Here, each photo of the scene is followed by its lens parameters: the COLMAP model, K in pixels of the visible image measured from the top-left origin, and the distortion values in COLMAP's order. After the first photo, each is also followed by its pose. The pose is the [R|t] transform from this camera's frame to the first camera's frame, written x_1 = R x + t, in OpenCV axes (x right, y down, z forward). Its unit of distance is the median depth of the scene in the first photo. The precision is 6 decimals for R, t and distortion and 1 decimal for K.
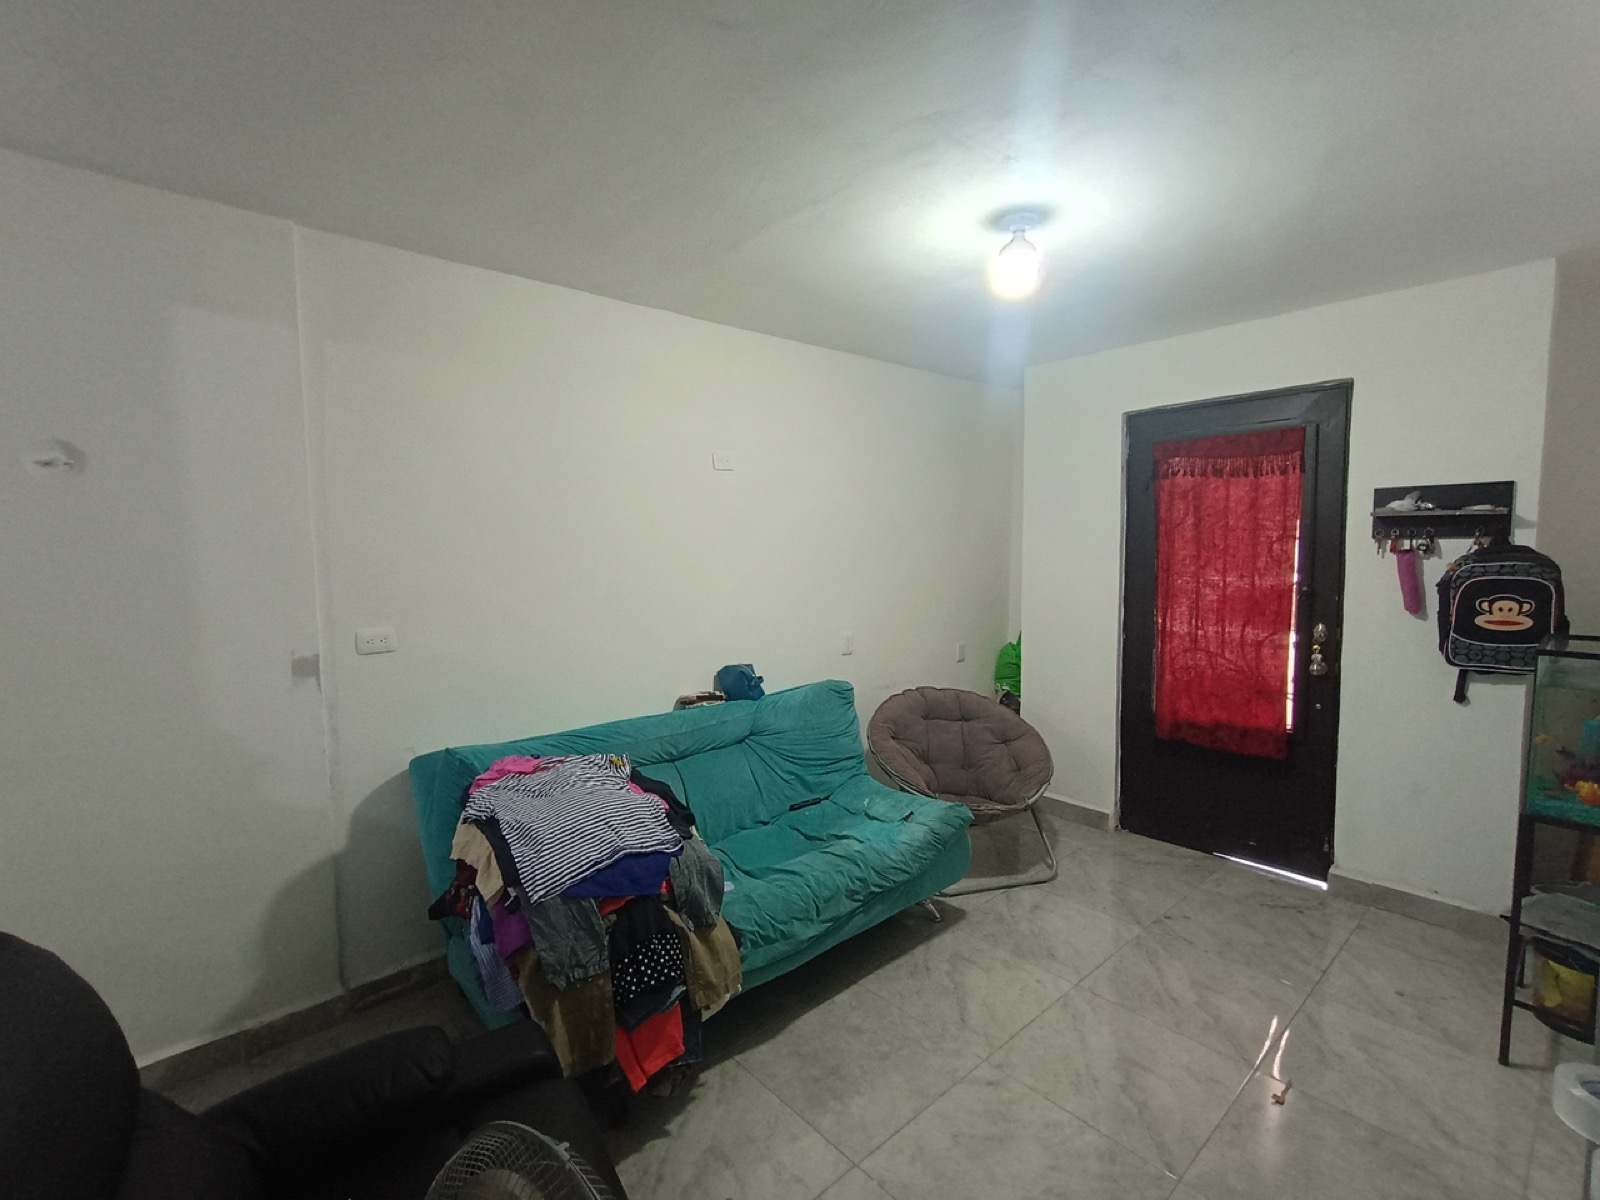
lens RADIAL K [[720.9, 0, 800.0], [0, 720.9, 600.0], [0, 0, 1]] dist [0.000613, 0.000058]
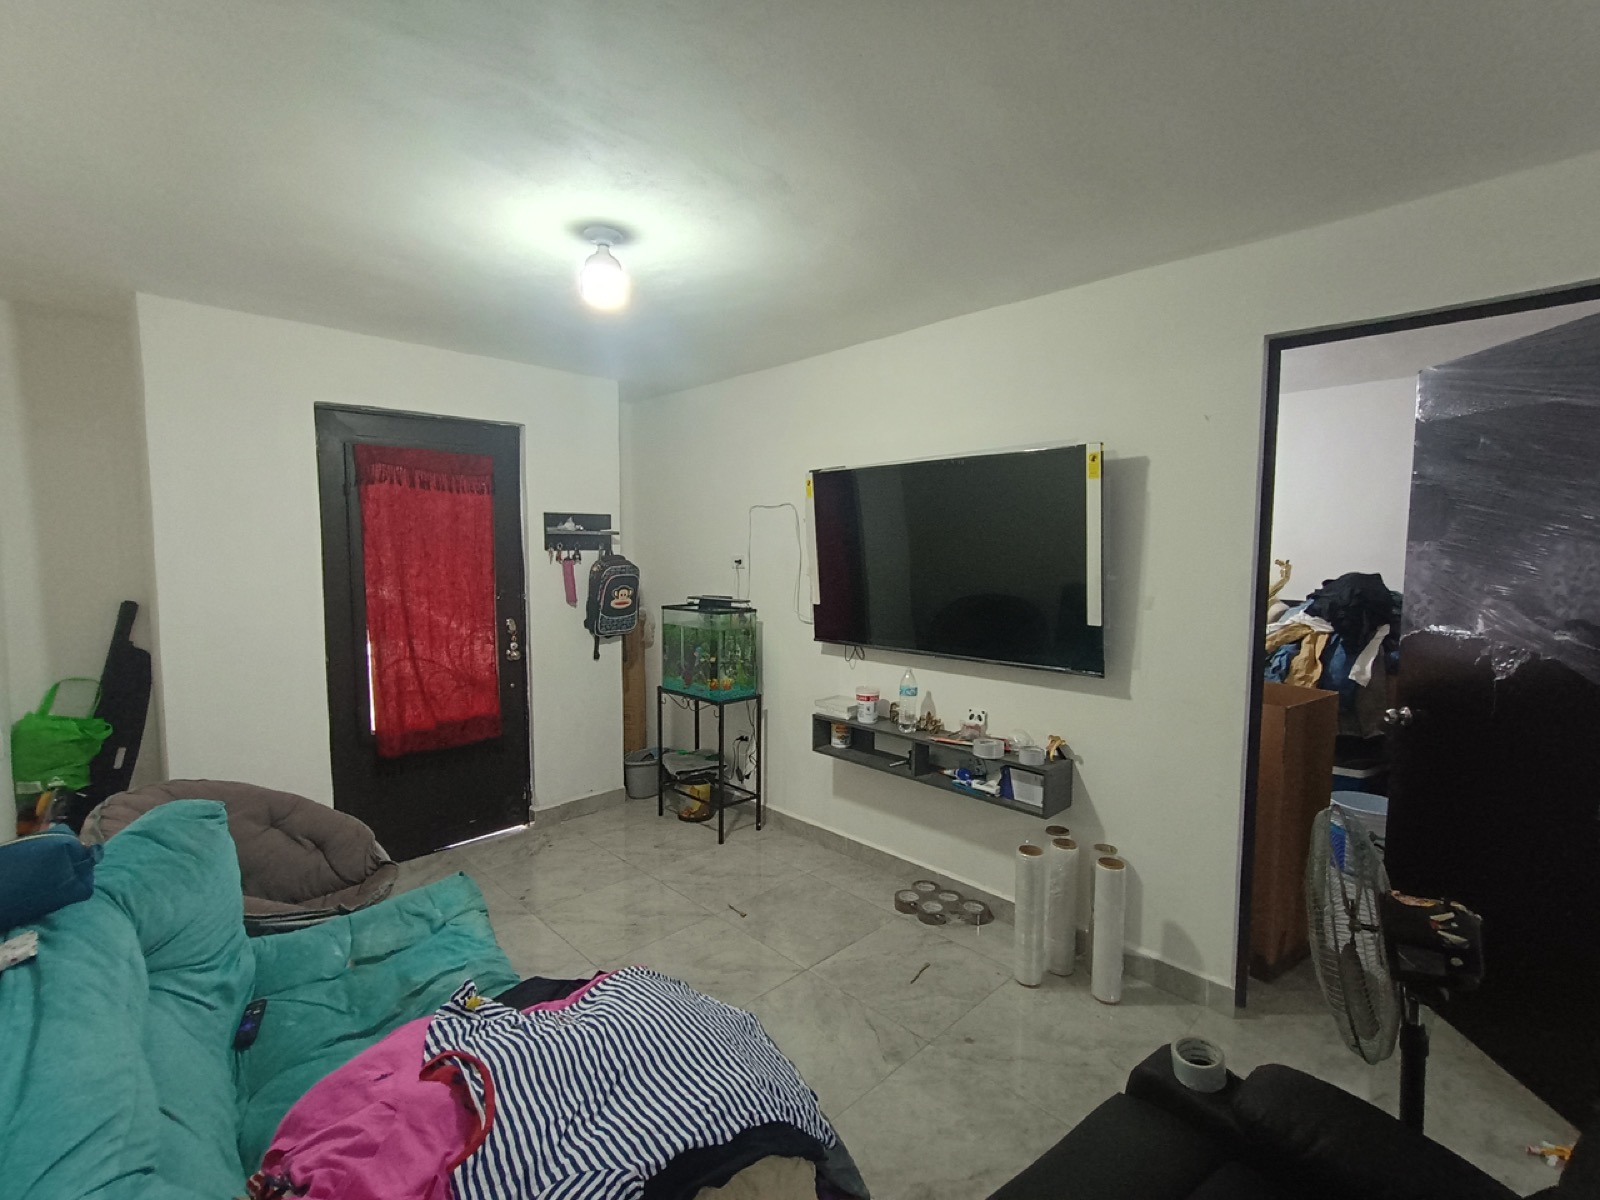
lens RADIAL K [[704.7, 0, 809.1], [0, 704.7, 596.9], [0, 0, 1]] dist [-0.020461, -0.000110]
pose [[-0.048529, -0.060884, 0.996964, -0.554310], [0.072994, 0.995255, 0.064333, -0.048821], [-0.996151, 0.075894, -0.043854, 0.605021]]
